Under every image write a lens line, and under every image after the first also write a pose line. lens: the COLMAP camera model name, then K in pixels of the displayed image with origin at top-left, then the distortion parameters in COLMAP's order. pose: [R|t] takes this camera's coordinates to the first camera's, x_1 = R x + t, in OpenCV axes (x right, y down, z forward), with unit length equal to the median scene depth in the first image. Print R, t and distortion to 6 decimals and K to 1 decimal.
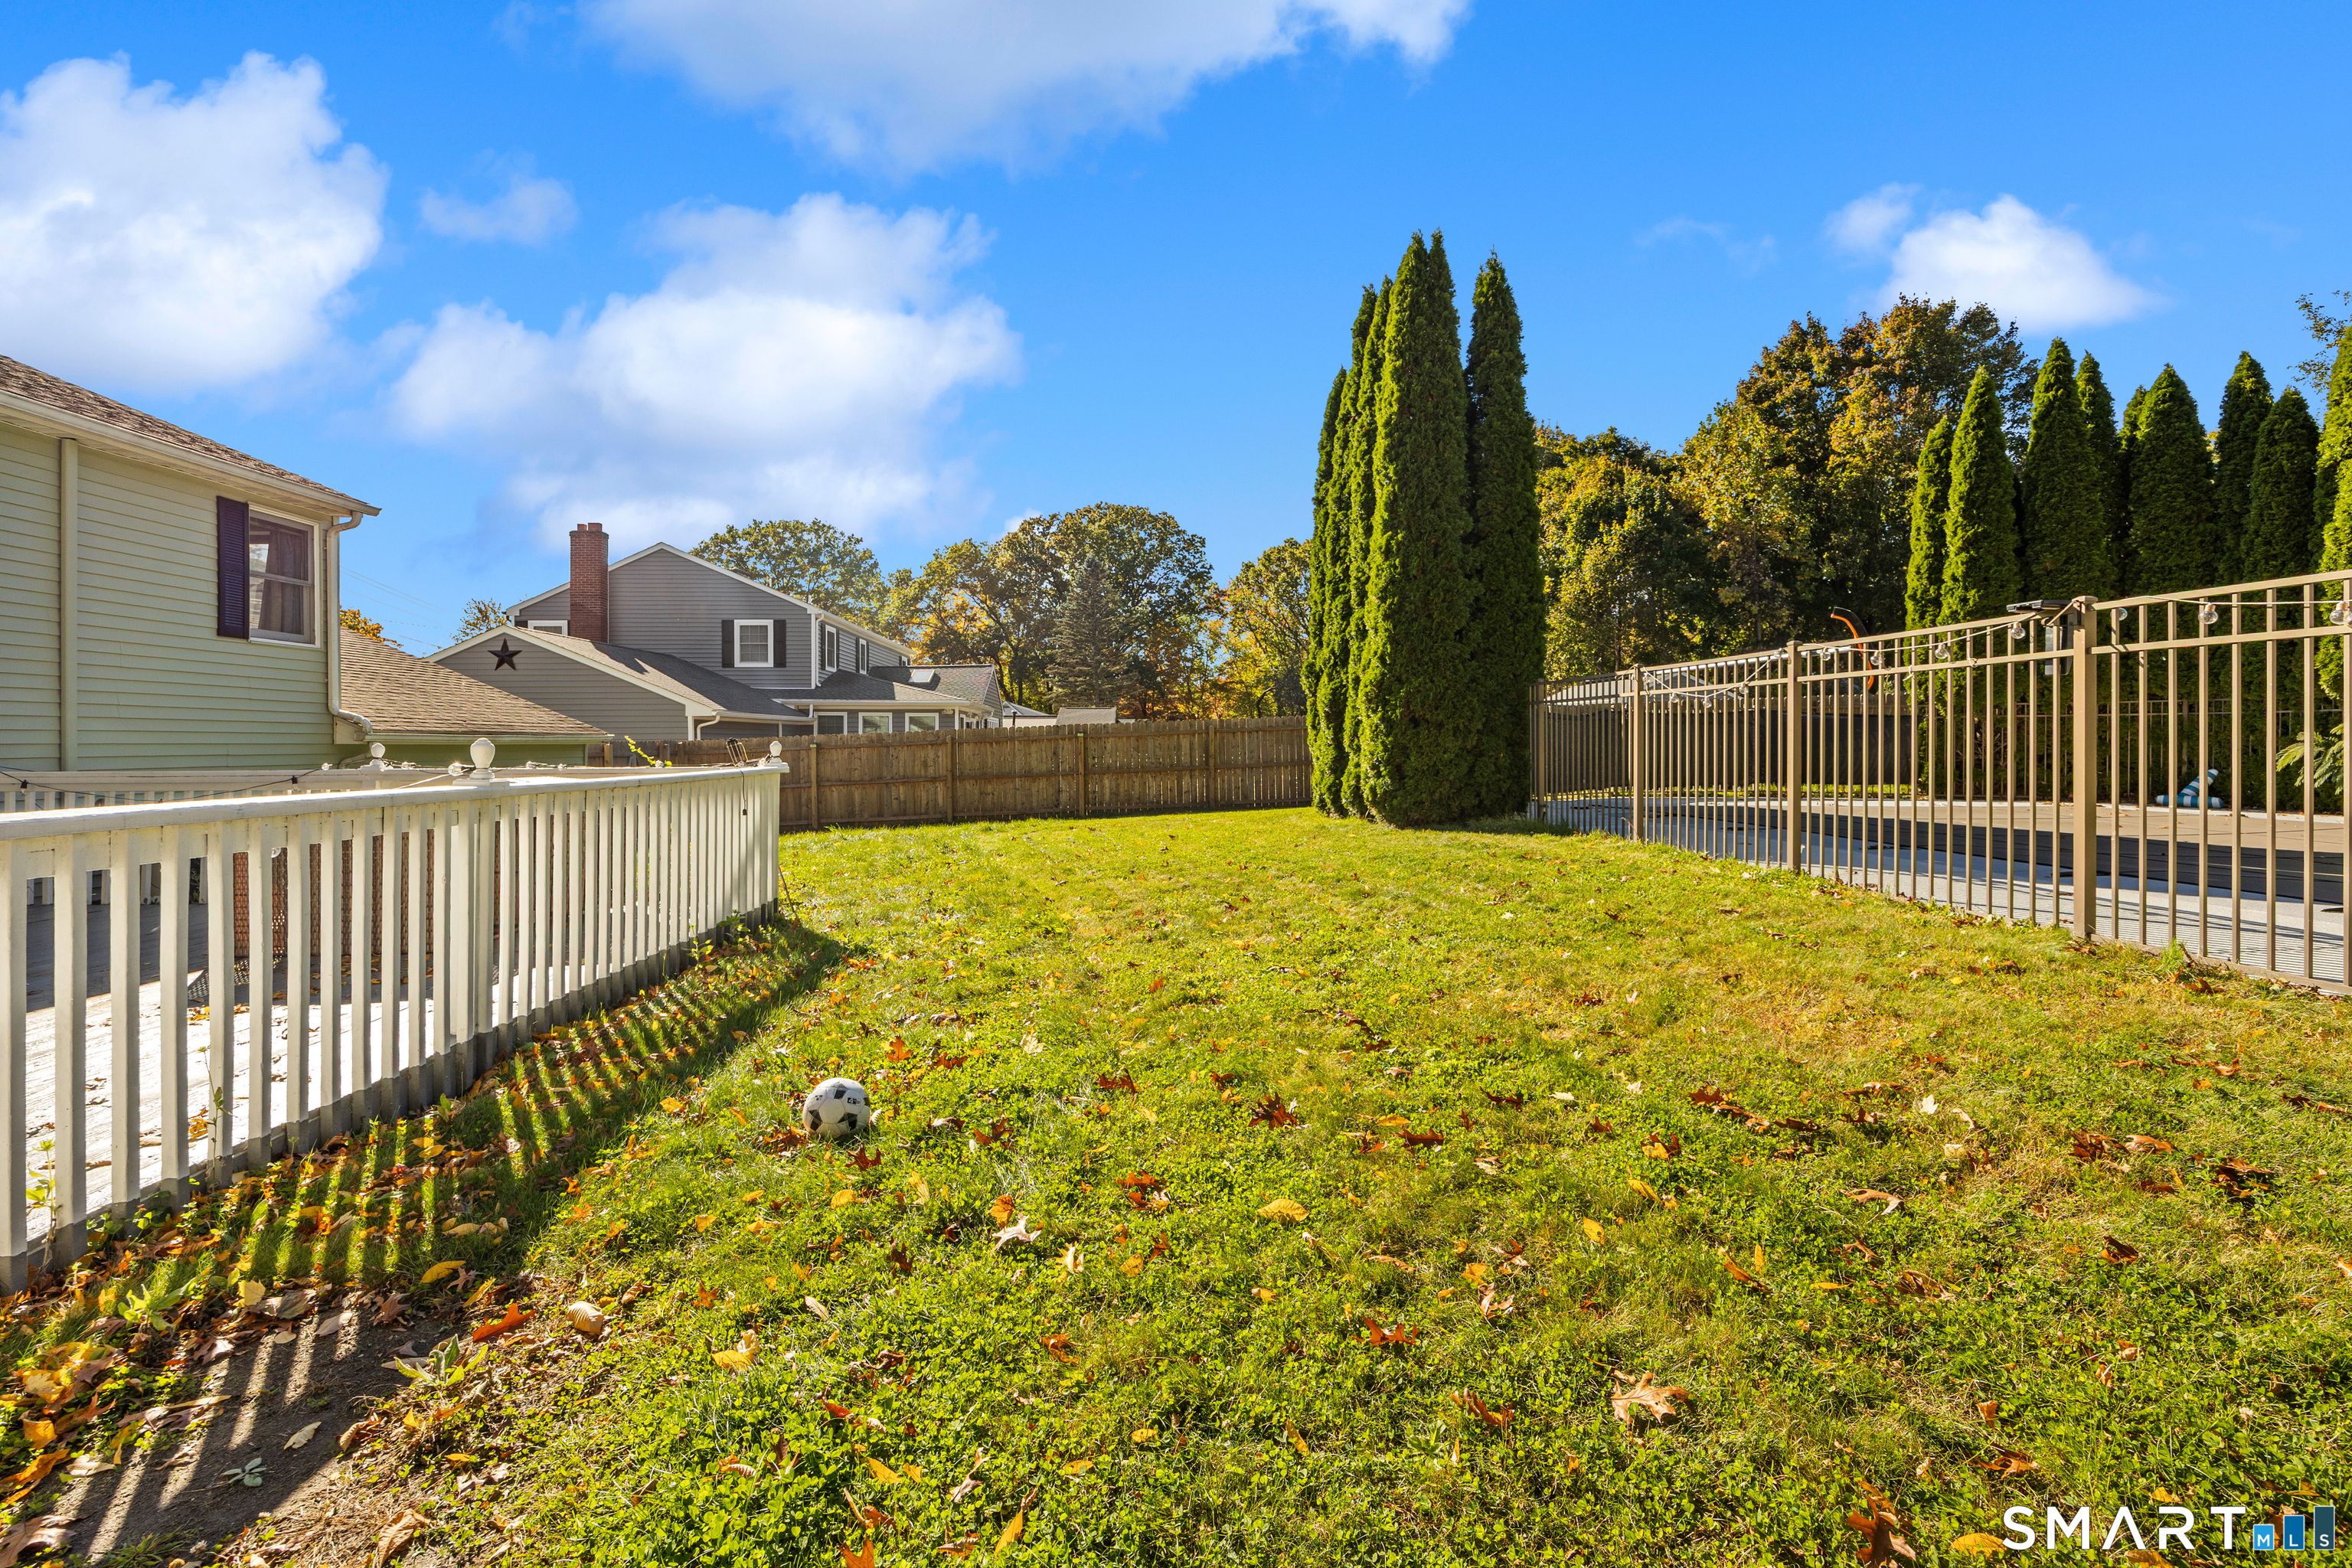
lens RADIAL K [[1065.7, 0, 1176.1], [0, 1065.7, 740.1], [0, 0, 1]] dist [-0.000003, 0.000048]
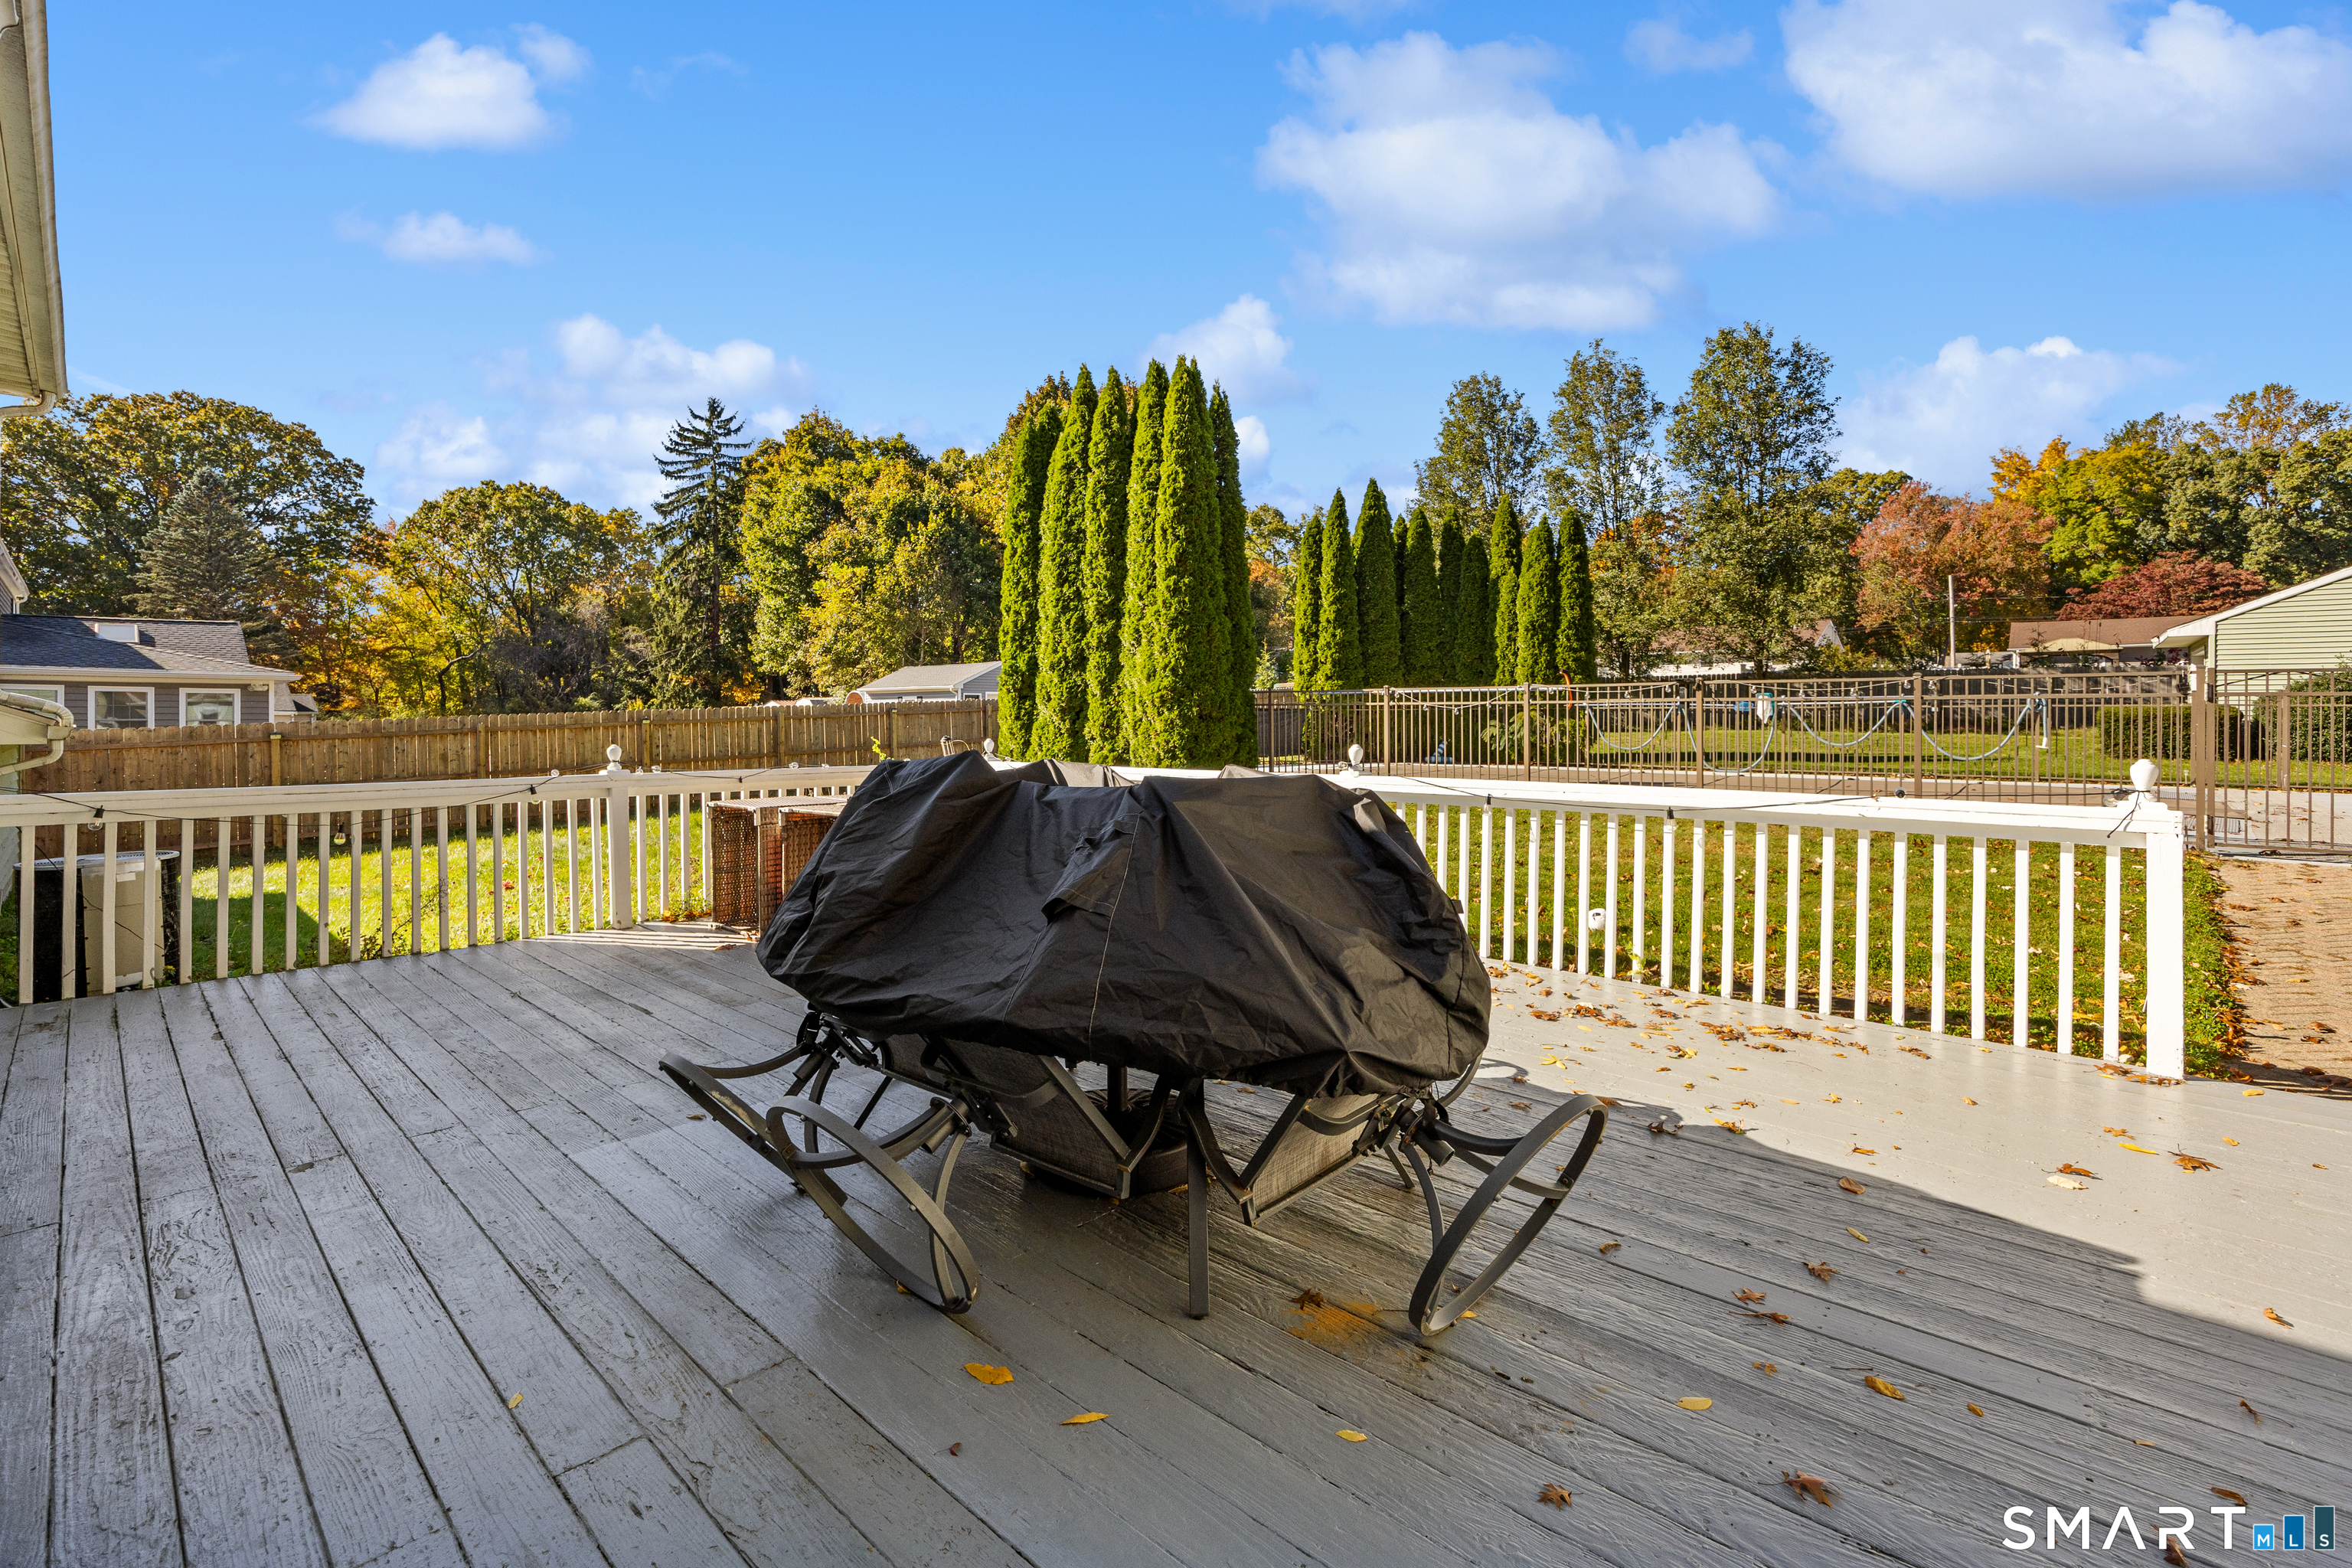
lens RADIAL K [[1065.7, 0, 1176.1], [0, 1065.7, 740.1], [0, 0, 1]] dist [-0.000003, 0.000048]
pose [[0.732648, -0.014987, 0.680443, -0.150927], [-0.000214, 0.999752, 0.022250, -0.003907], [-0.680608, -0.016447, 0.732463, 0.002913]]
